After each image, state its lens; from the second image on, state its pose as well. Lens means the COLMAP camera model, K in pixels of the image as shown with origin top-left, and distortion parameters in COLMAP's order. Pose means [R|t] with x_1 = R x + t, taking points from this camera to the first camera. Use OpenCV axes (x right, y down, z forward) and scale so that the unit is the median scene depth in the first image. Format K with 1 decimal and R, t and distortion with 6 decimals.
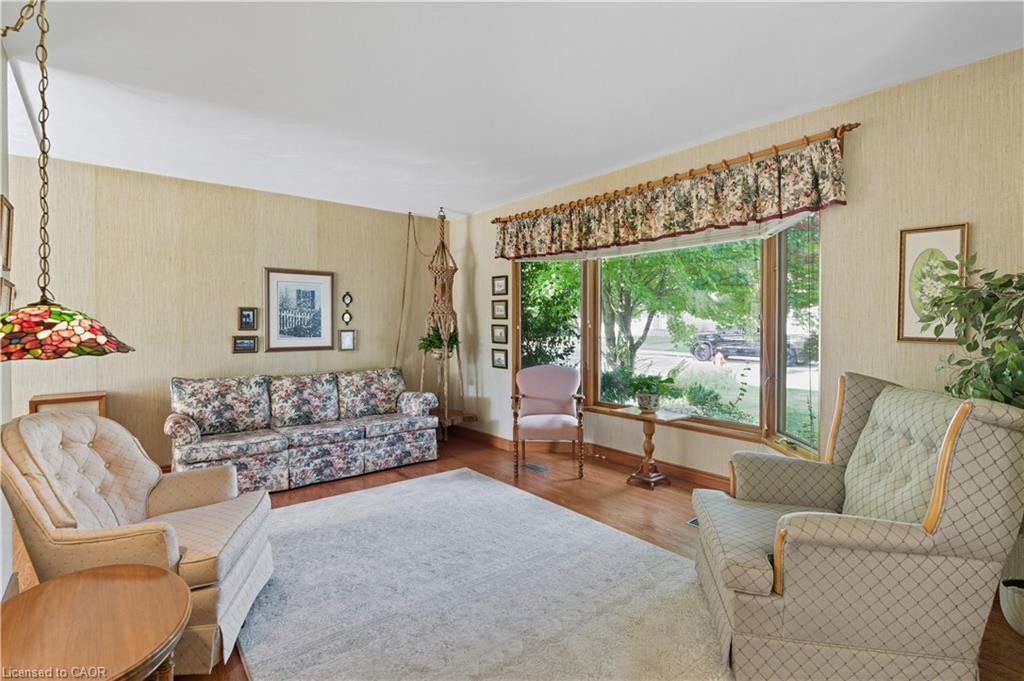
lens RADIAL K [[465.7, 0, 537.4], [0, 465.7, 333.3], [0, 0, 1]] dist [-0.000773, 0.001735]
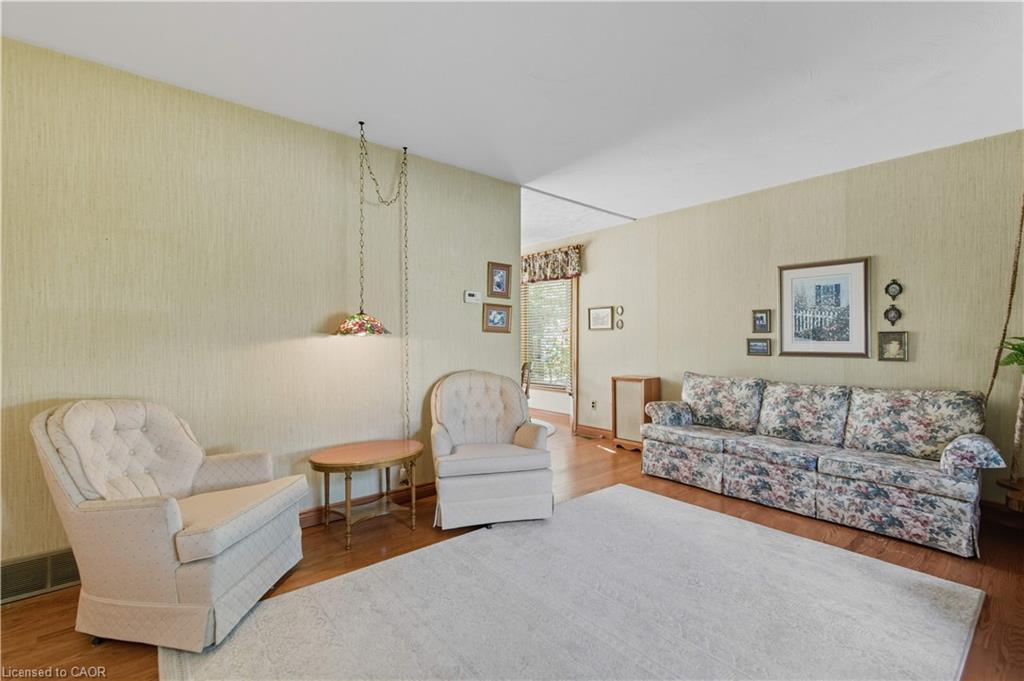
lens RADIAL K [[465.7, 0, 512.6], [0, 465.7, 338.0], [0, 0, 1]] dist [-0.000773, 0.001735]
pose [[-0.004423, -0.007620, -0.999961, 0.370608], [-0.018808, 0.999795, -0.007535, 0.021660], [0.999813, 0.018774, -0.004565, 0.479203]]
